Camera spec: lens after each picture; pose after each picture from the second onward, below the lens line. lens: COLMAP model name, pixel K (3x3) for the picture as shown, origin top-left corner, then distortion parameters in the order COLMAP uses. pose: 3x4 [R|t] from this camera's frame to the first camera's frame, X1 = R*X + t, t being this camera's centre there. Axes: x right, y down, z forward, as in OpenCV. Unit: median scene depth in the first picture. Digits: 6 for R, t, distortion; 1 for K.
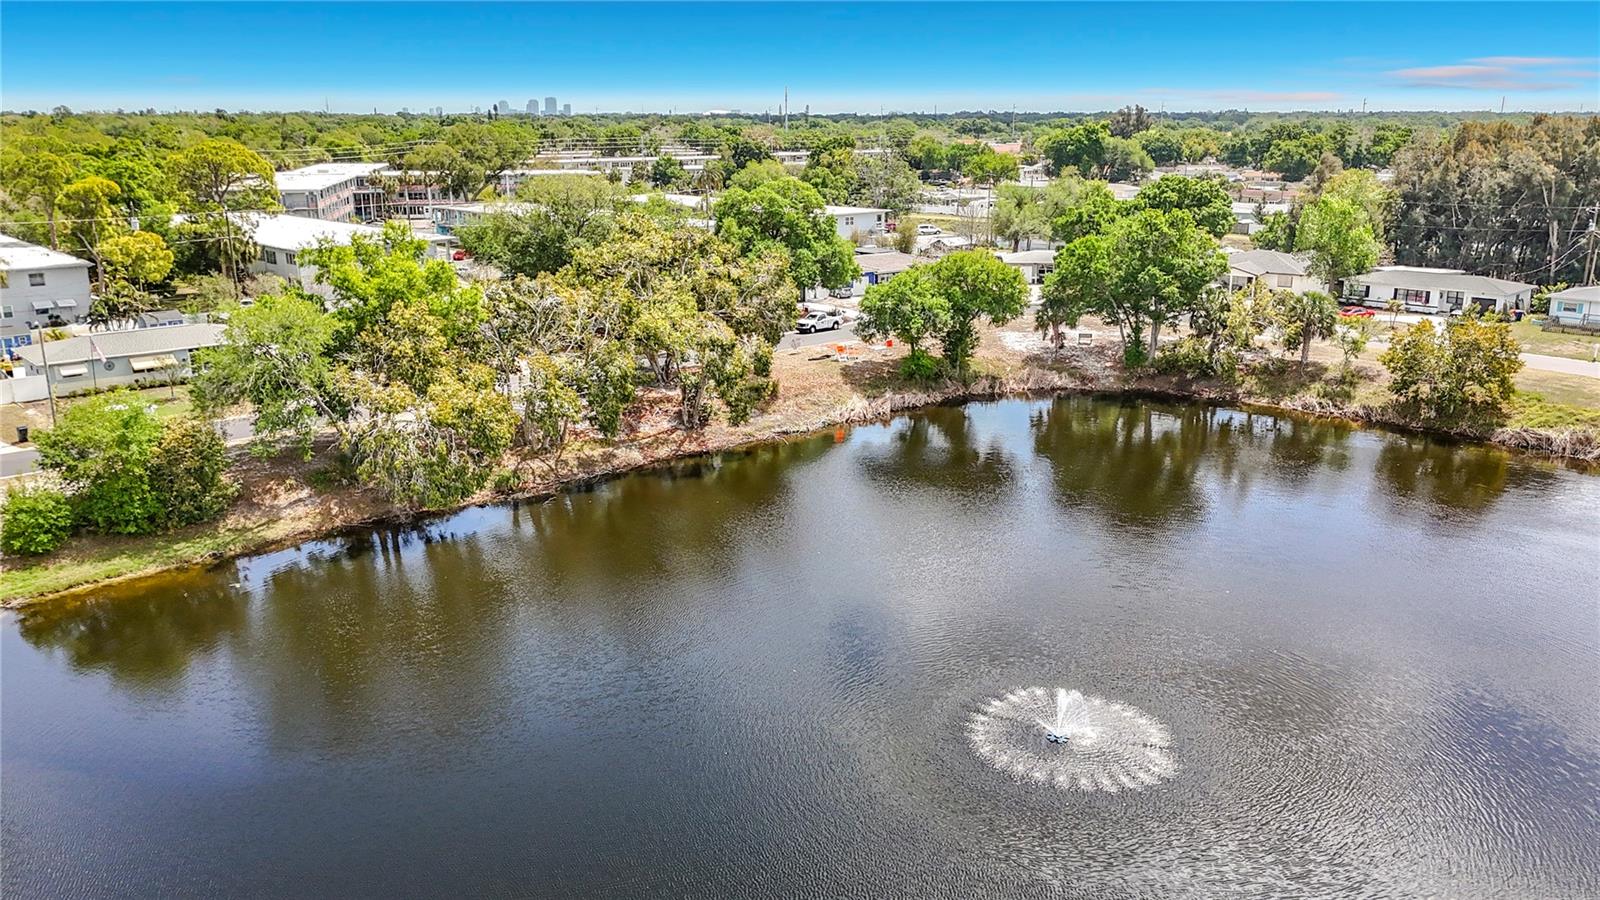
lens RADIAL K [[1207.4, 0, 800.0], [0, 1207.4, 450.0], [0, 0, 1]] dist [0.045040, -0.004361]
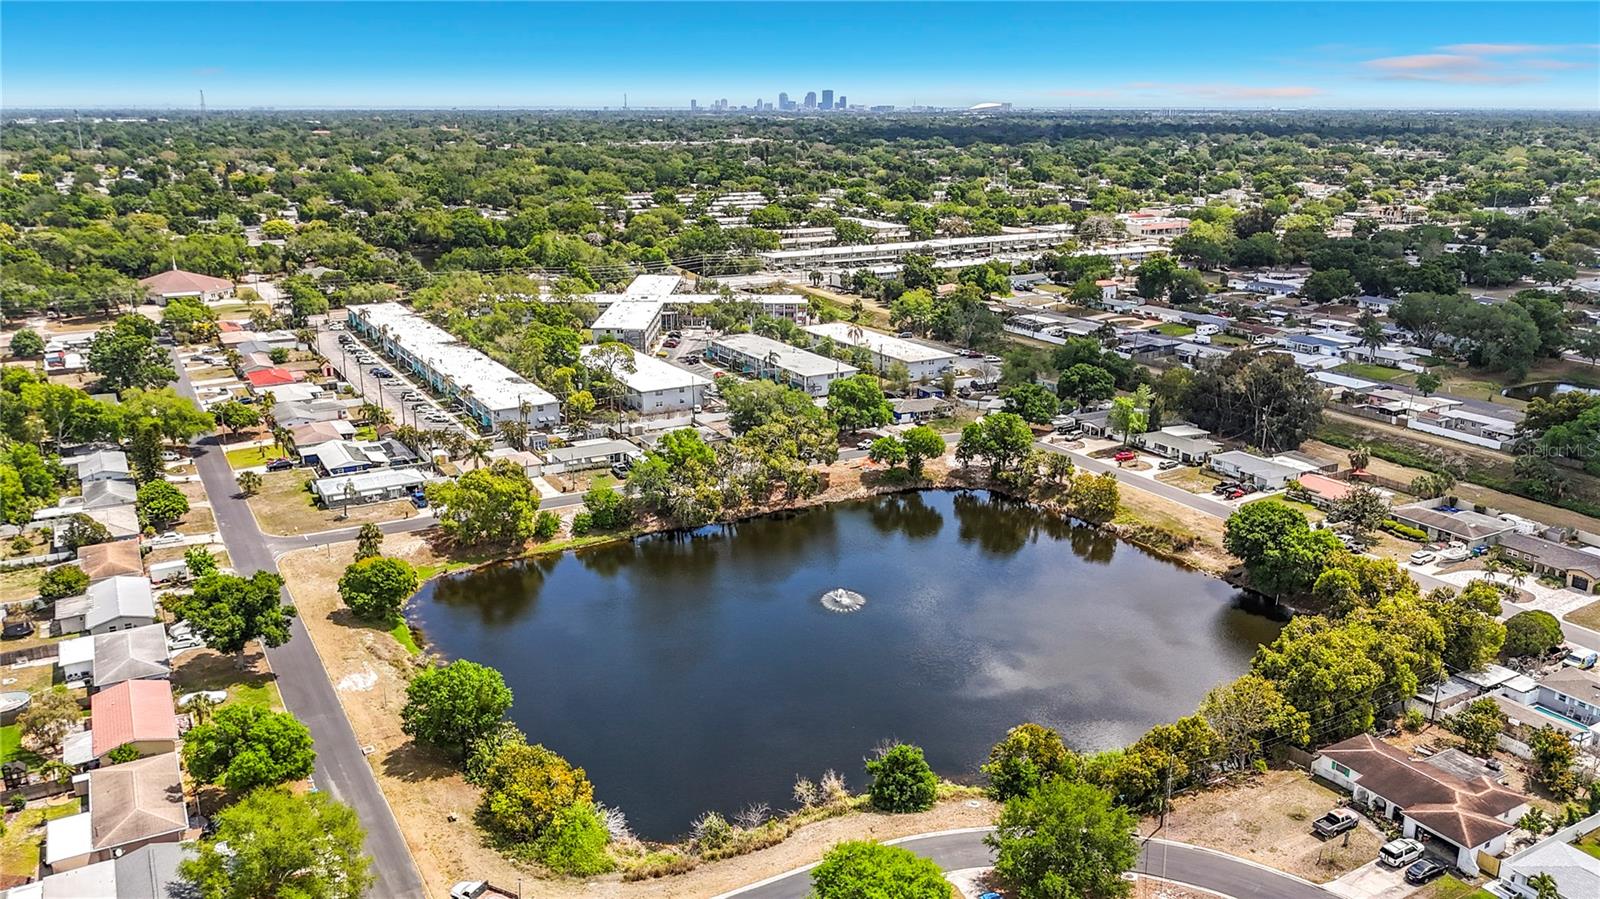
lens RADIAL K [[1207.4, 0, 800.0], [0, 1207.4, 449.5], [0, 0, 1]] dist [0.045040, -0.004361]
pose [[0.976254, 0.059928, -0.208174, 0.445681], [-0.057606, 0.998191, 0.017207, -0.162948], [0.208829, -0.004806, 0.977940, -1.479236]]
